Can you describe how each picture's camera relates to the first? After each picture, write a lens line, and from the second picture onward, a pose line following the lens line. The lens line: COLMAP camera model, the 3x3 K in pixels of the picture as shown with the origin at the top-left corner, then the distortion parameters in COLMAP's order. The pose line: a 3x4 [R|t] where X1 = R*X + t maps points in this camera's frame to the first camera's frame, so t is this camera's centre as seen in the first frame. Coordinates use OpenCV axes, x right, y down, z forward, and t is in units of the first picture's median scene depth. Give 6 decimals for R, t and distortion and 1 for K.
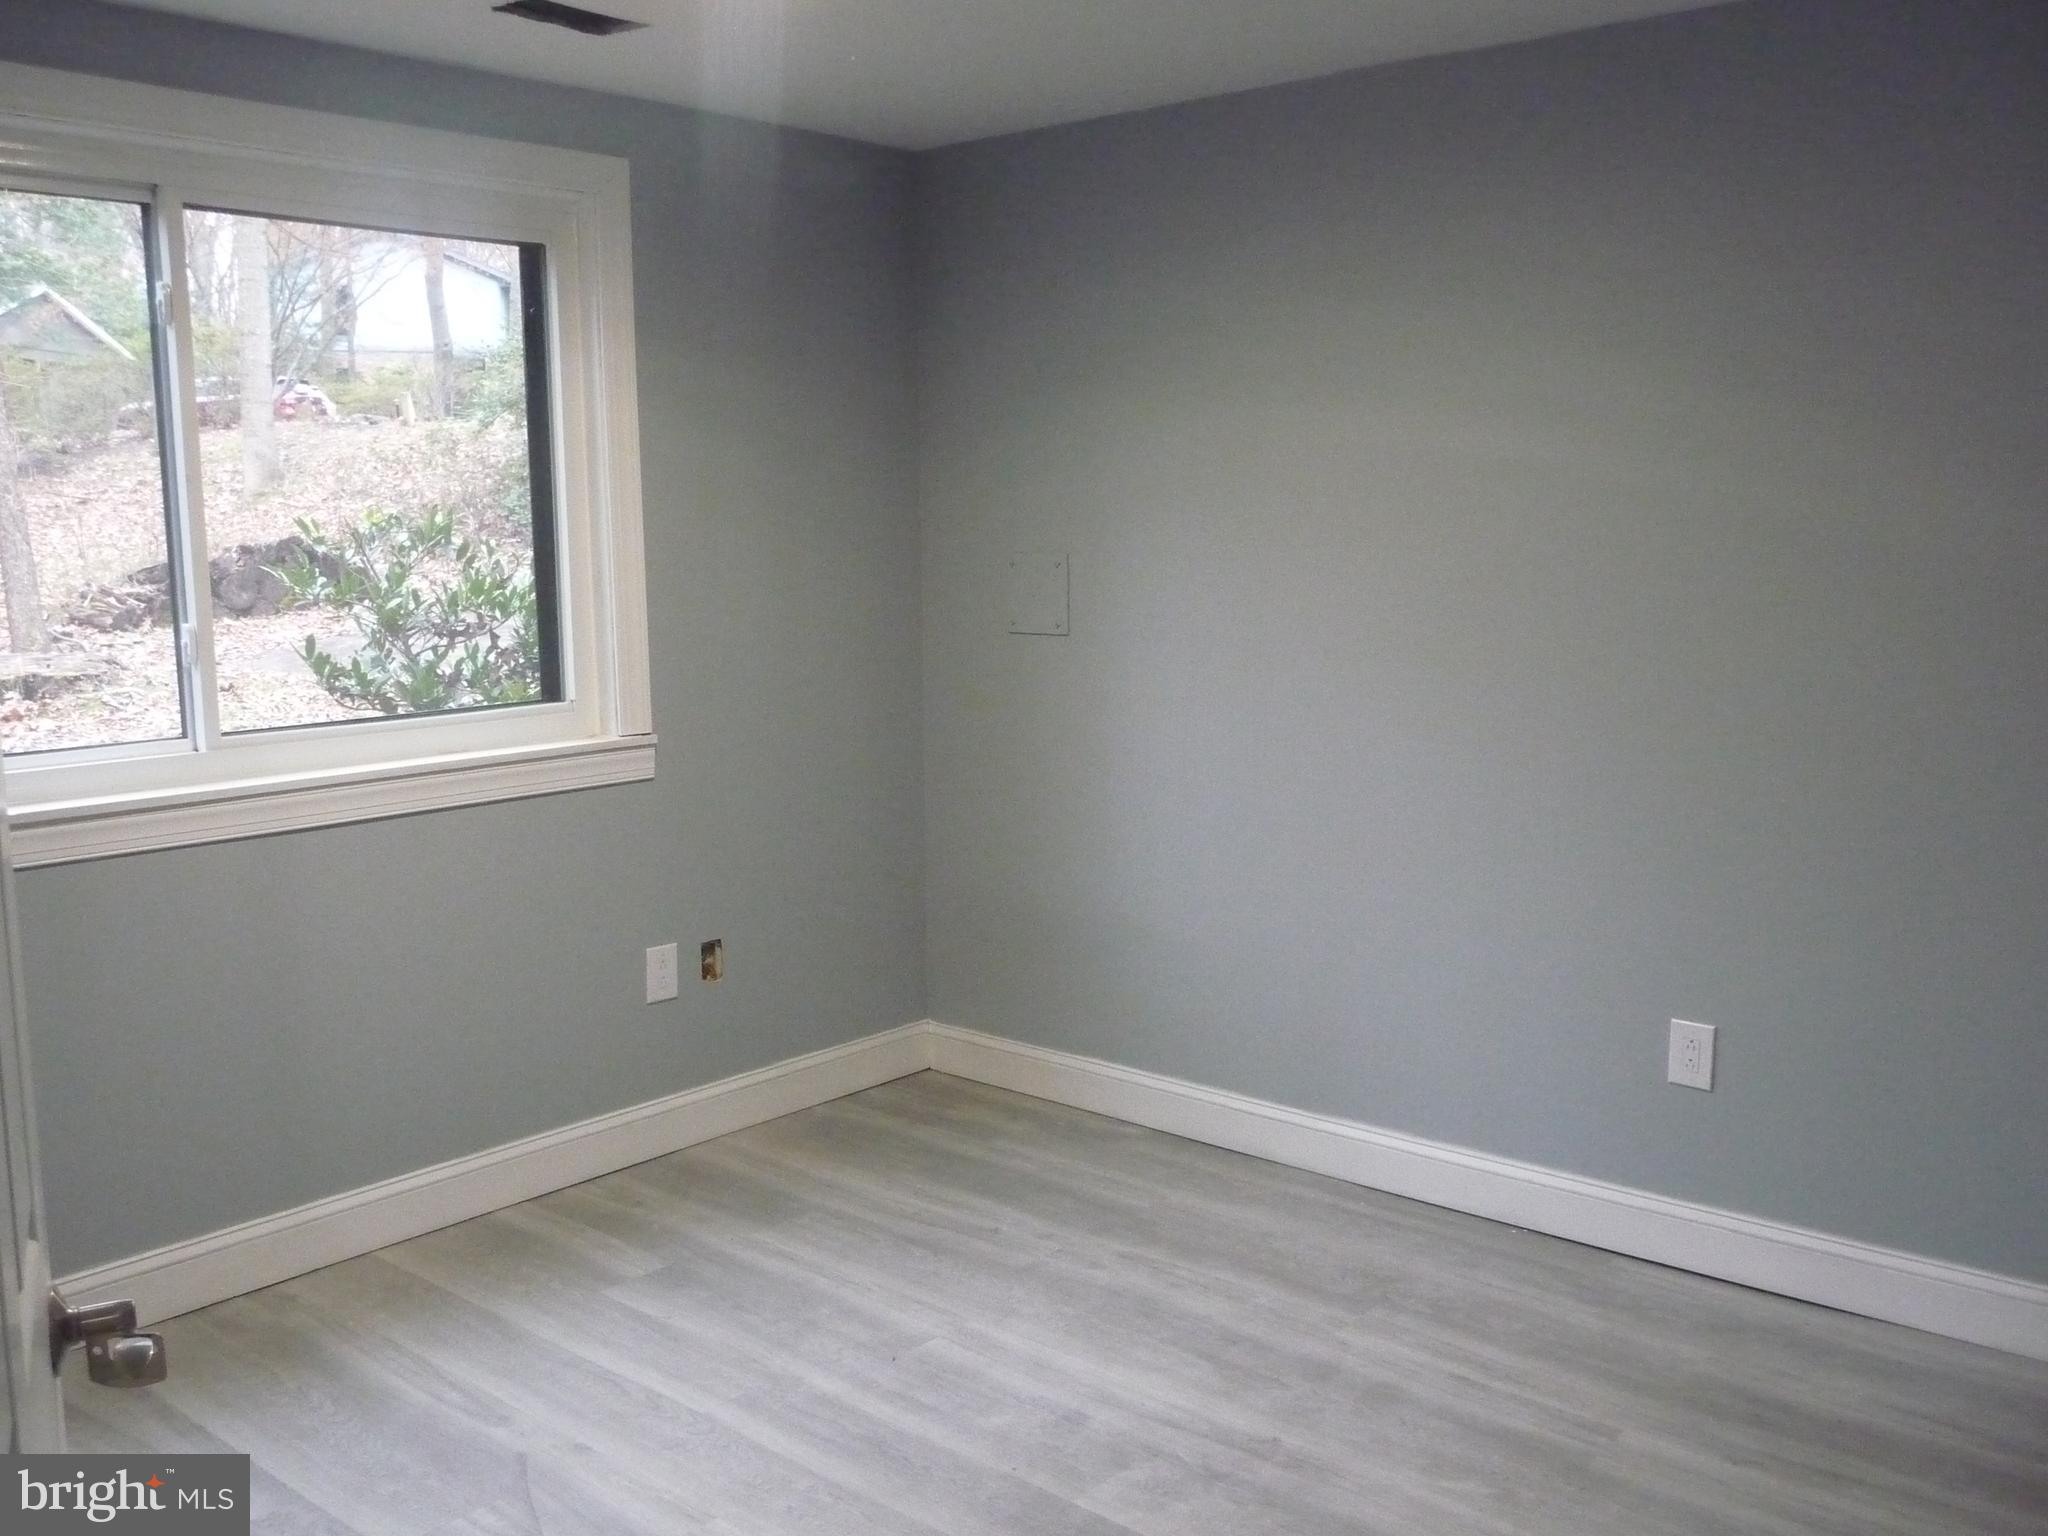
lens RADIAL K [[1794.2, 0, 1024.9], [0, 1794.2, 771.3], [0, 0, 1]] dist [-0.033887, 0.018410]
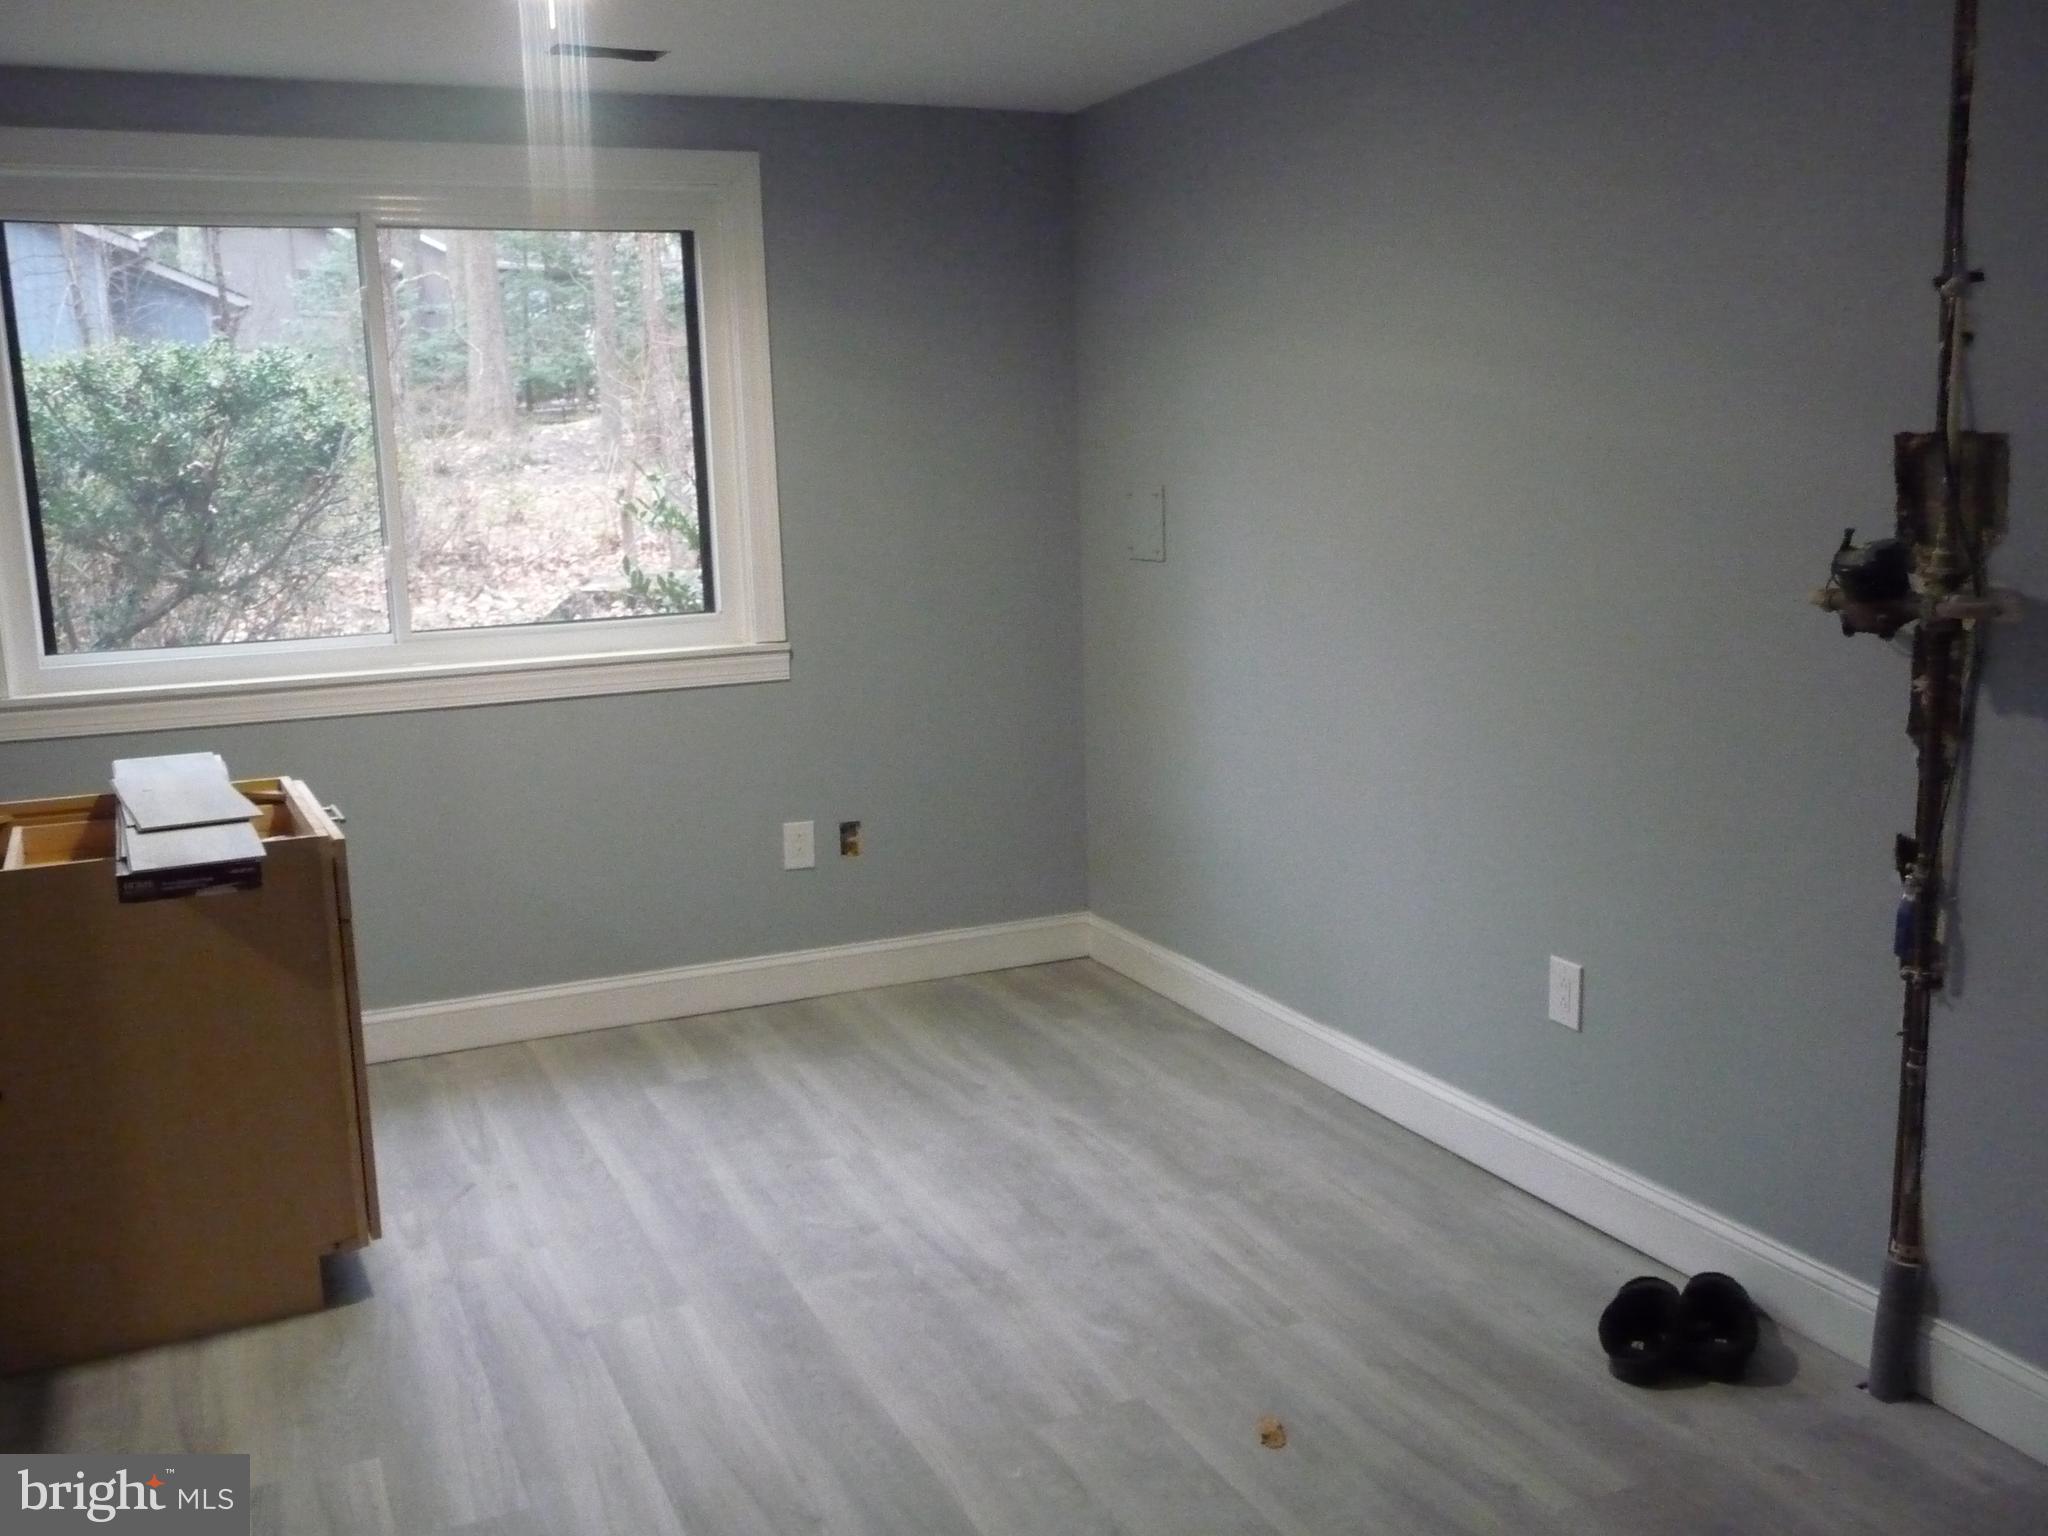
lens RADIAL K [[1794.2, 0, 1019.2], [0, 1794.2, 764.8], [0, 0, 1]] dist [-0.033887, 0.018410]
pose [[0.914470, 0.056325, -0.400714, 0.462546], [-0.040929, 0.998061, 0.046885, -0.001617], [0.402578, -0.026474, 0.915003, -0.023926]]
